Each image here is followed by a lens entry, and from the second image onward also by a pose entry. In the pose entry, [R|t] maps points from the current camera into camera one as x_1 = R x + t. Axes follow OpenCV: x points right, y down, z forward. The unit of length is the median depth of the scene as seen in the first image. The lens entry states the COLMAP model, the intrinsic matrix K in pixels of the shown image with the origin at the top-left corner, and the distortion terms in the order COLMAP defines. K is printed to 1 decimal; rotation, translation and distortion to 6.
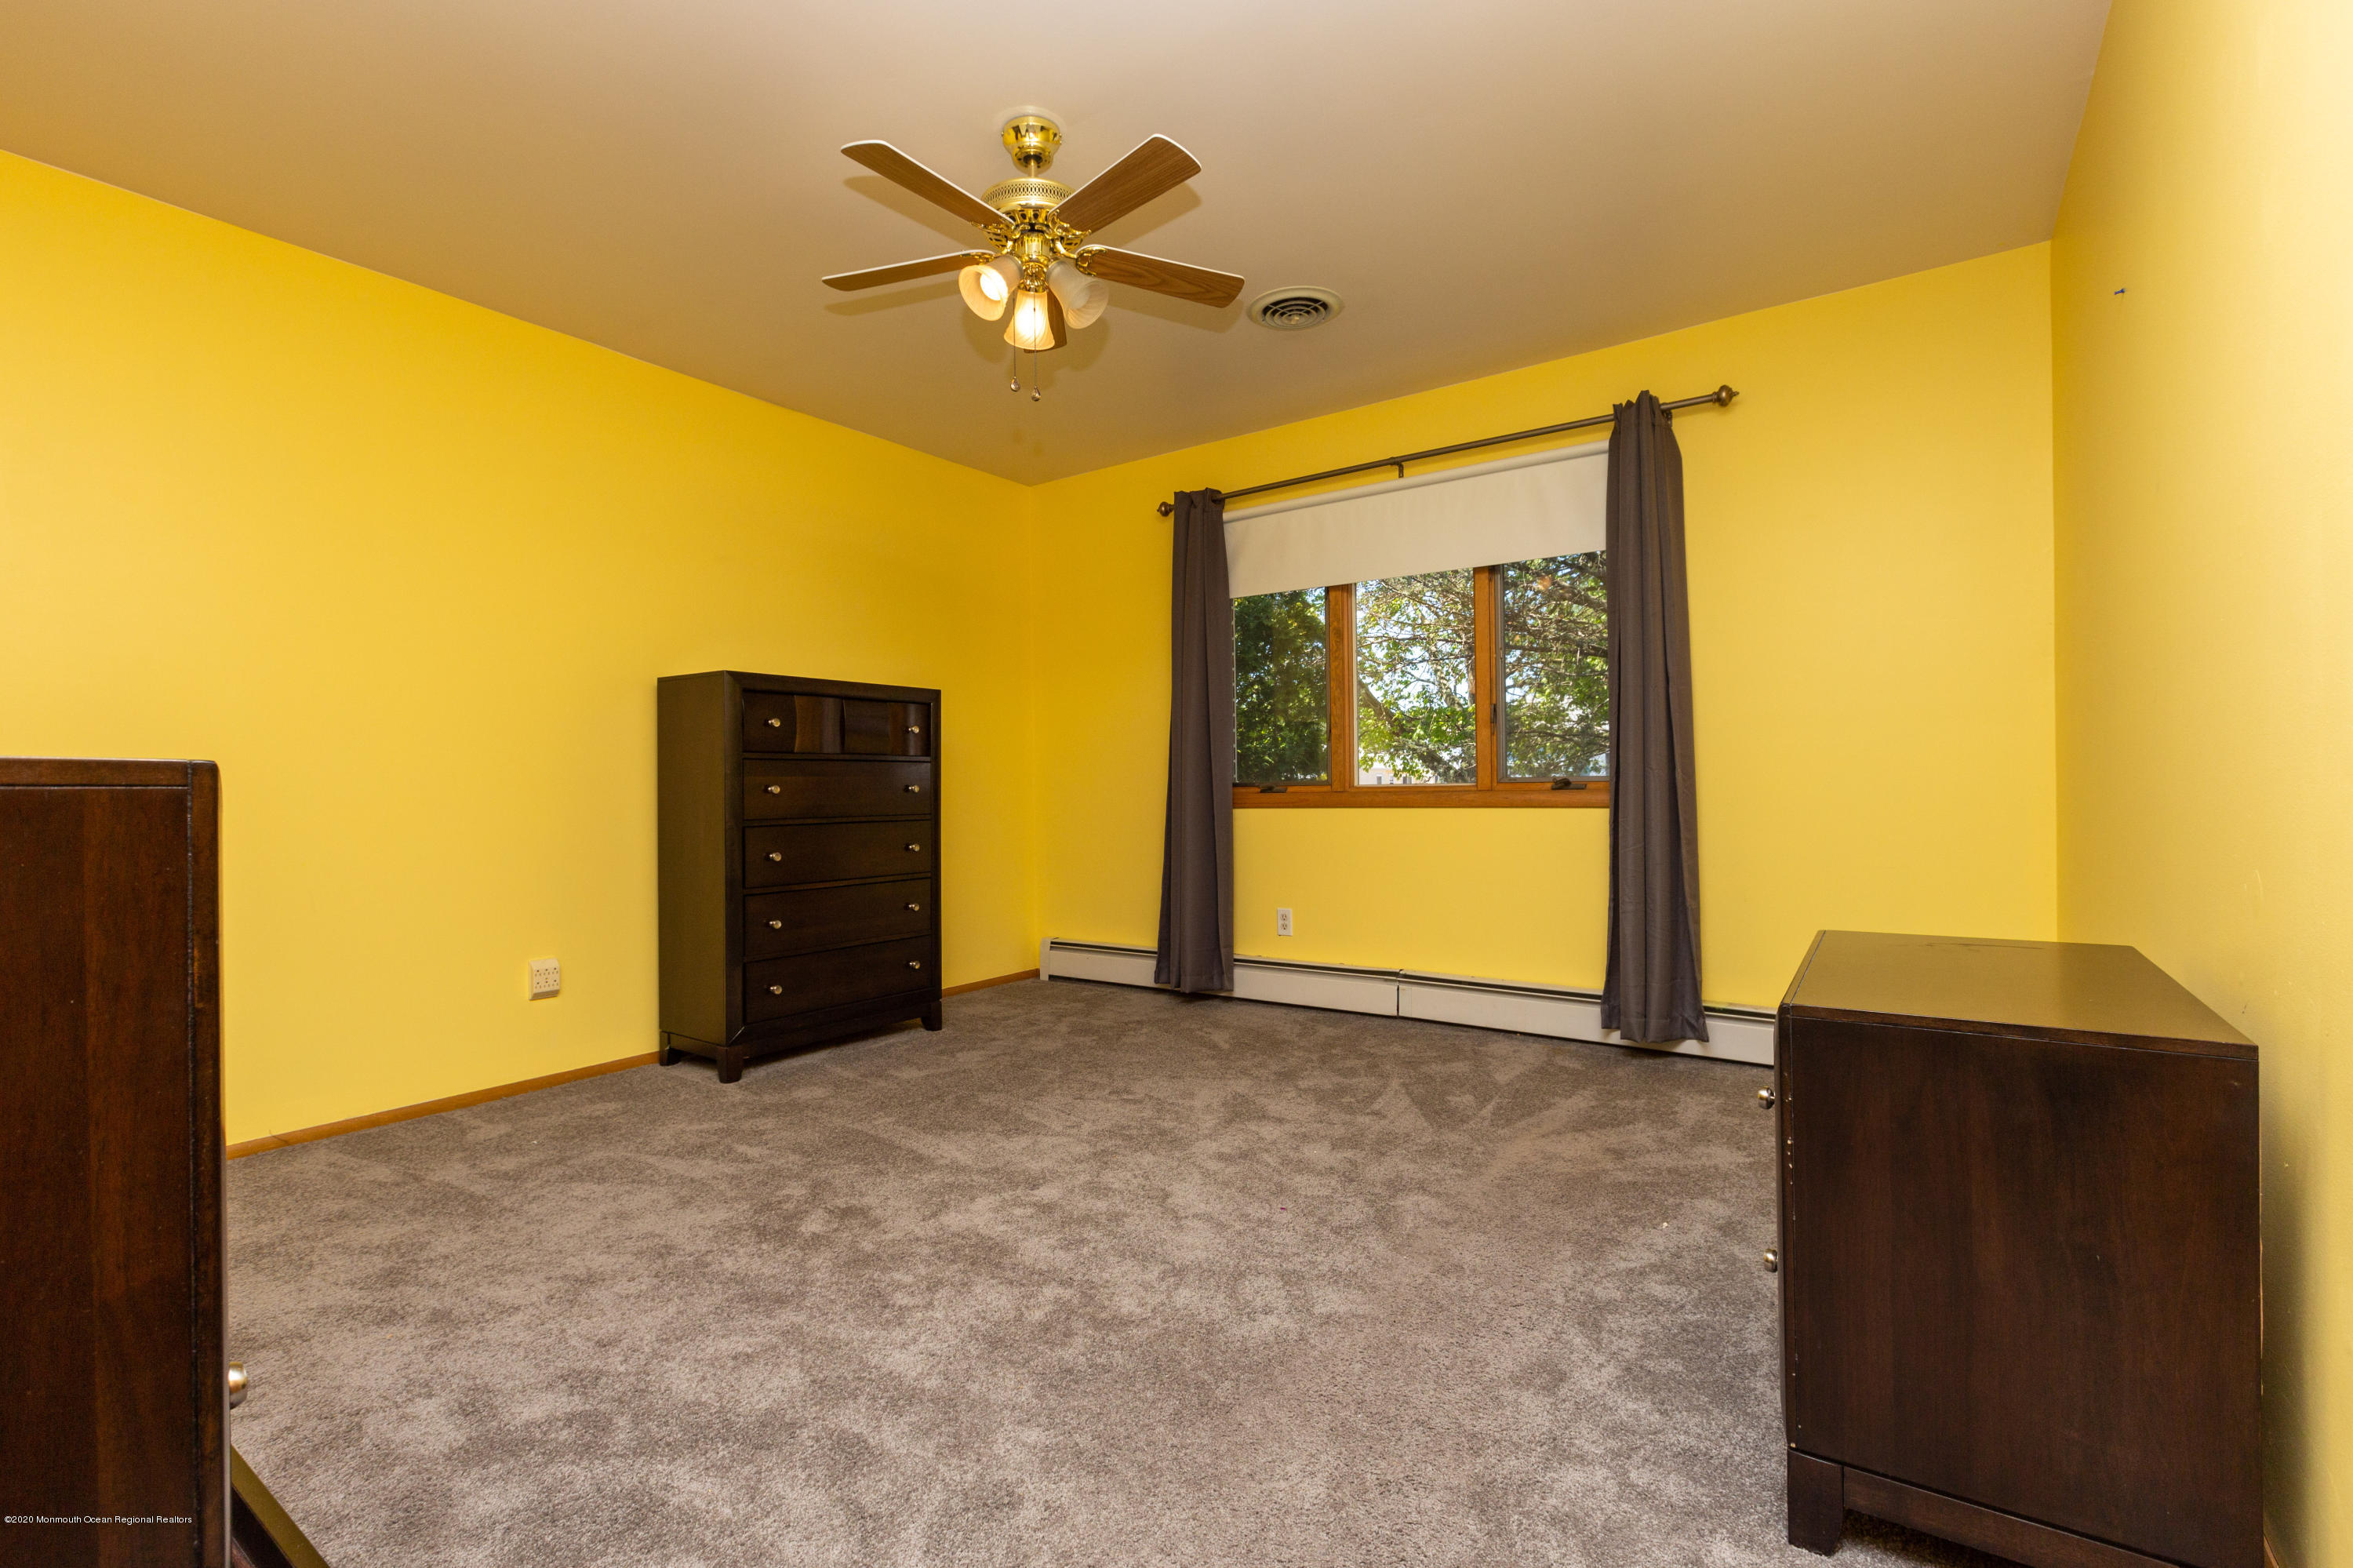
lens RADIAL K [[1048.0, 0, 1189.4], [0, 1048.0, 785.7], [0, 0, 1]] dist [0.000477, 0.000190]
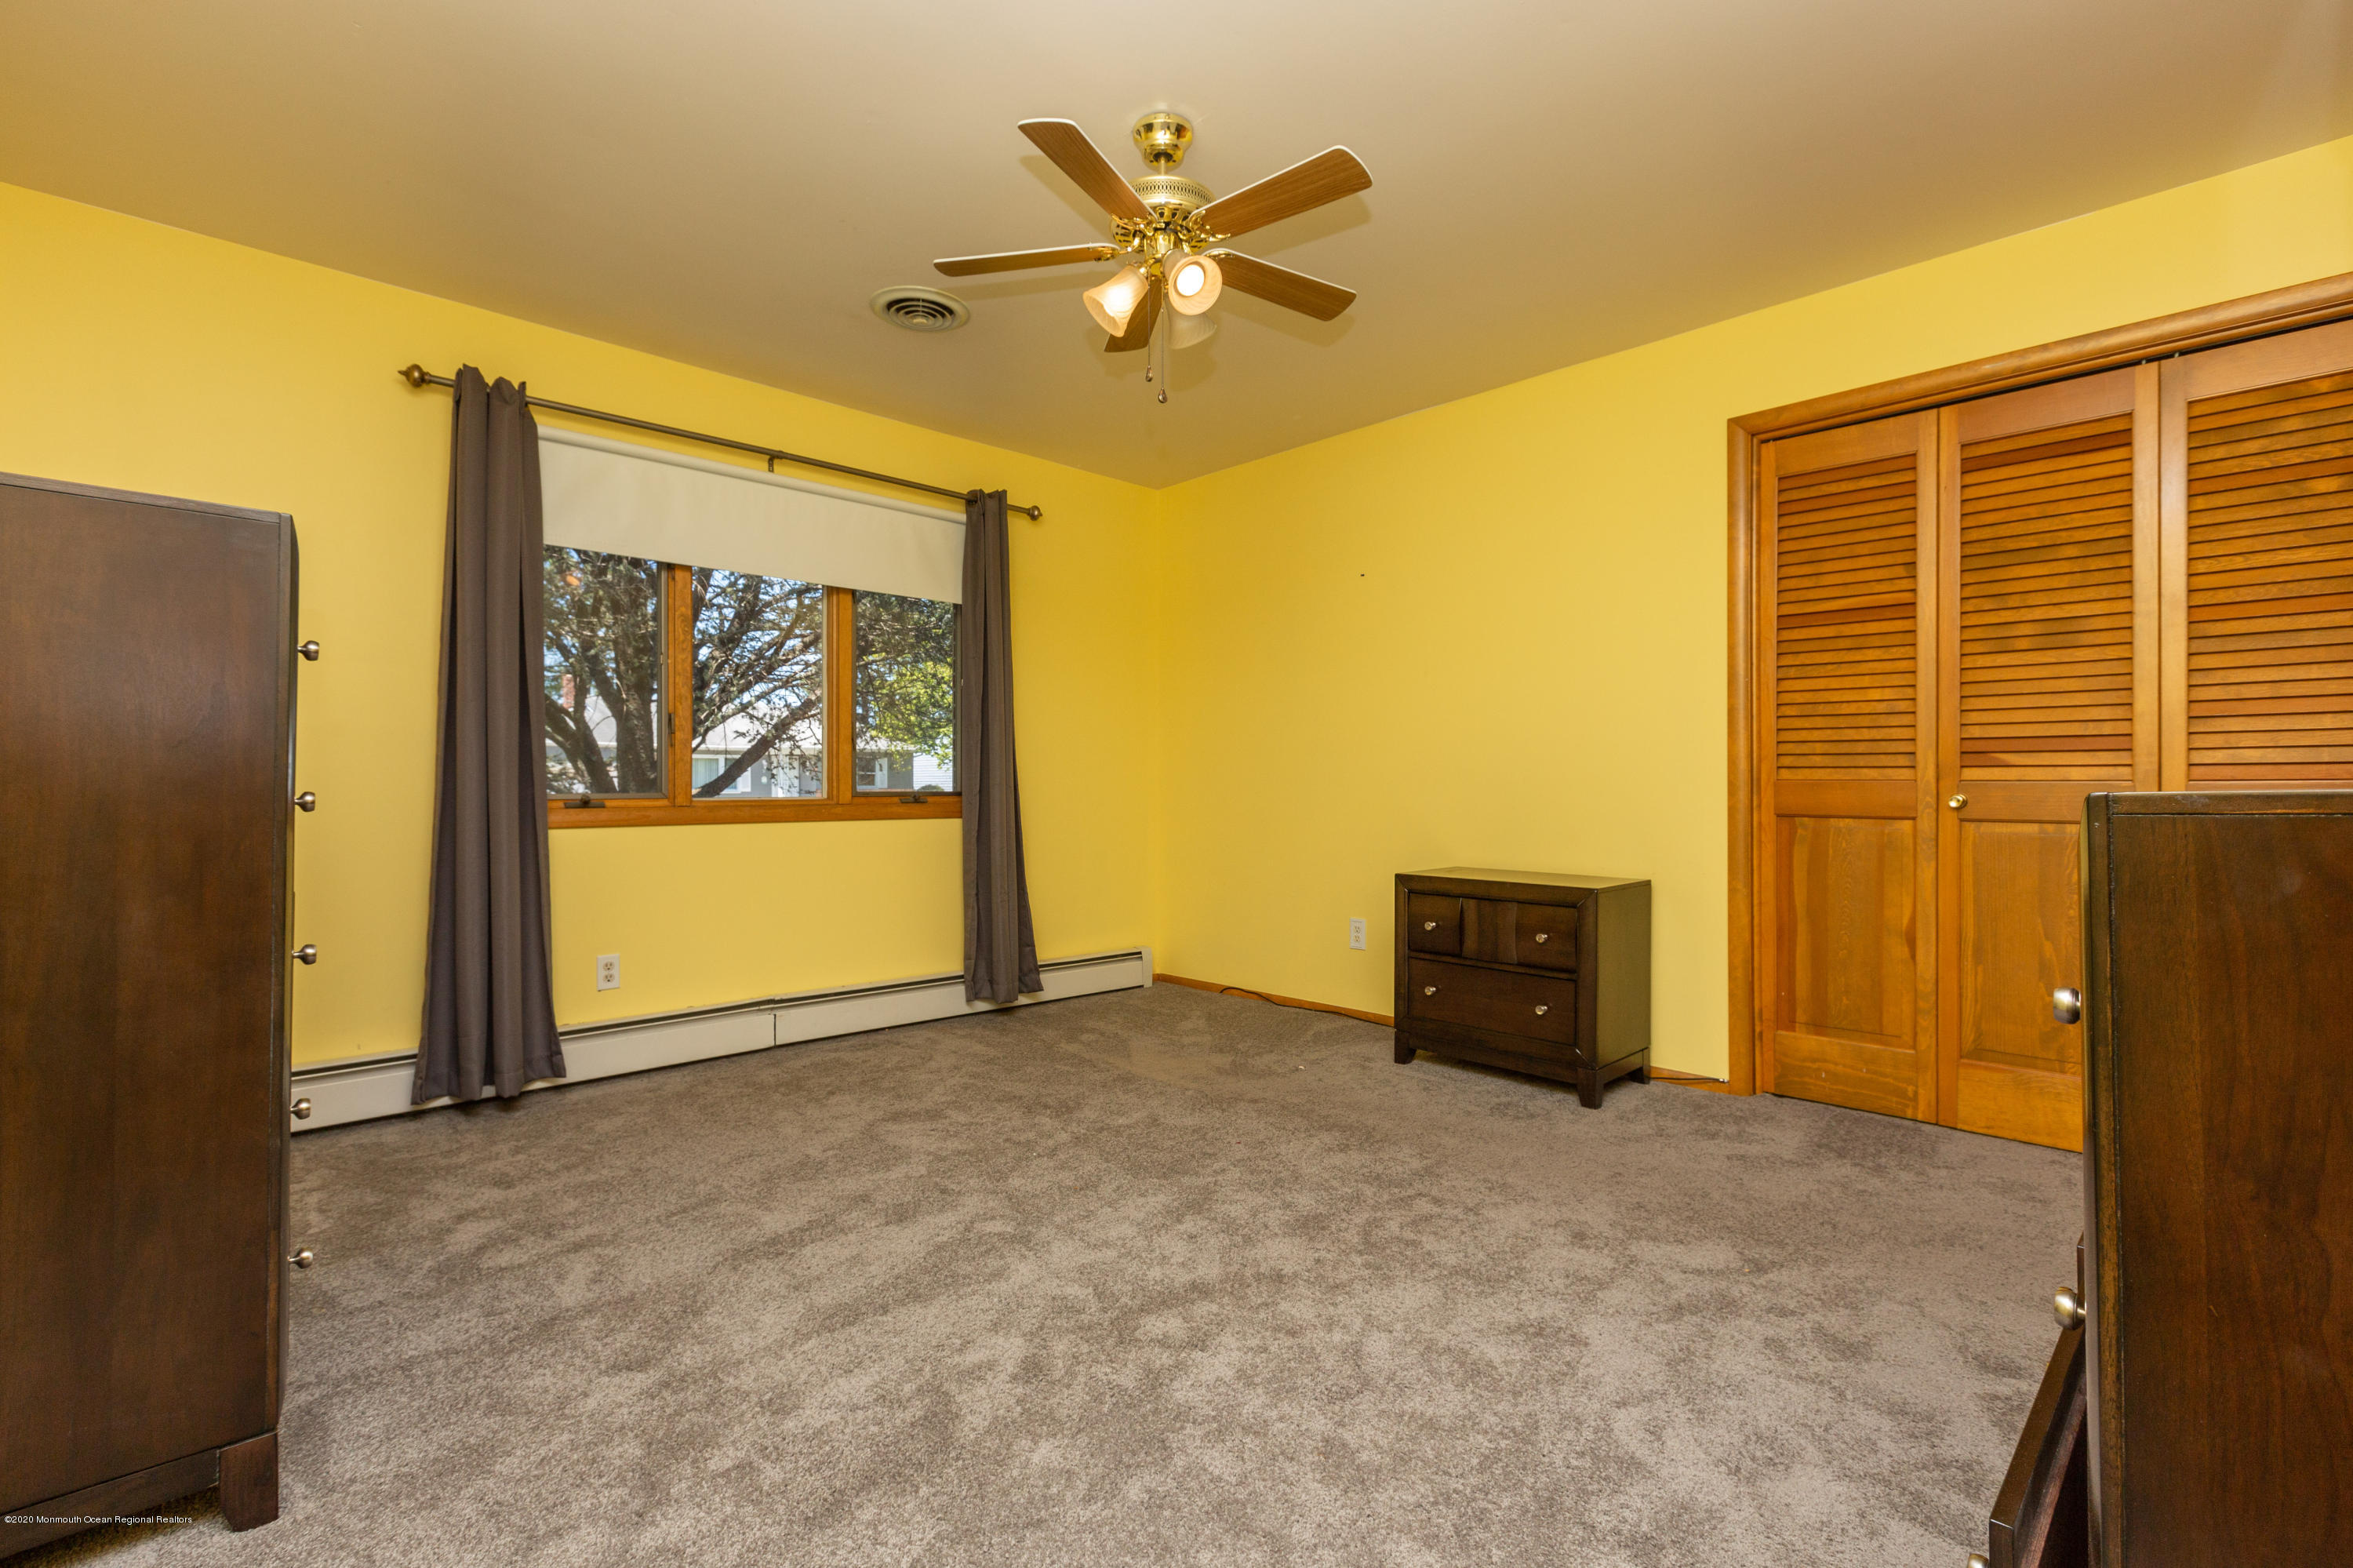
lens RADIAL K [[1048.0, 0, 1189.4], [0, 1048.0, 785.7], [0, 0, 1]] dist [0.000477, 0.000190]
pose [[0.191317, 0.018646, 0.981351, -0.646676], [0.002657, 0.999806, -0.019515, 0.007000], [-0.981525, 0.006341, 0.191230, 0.453548]]
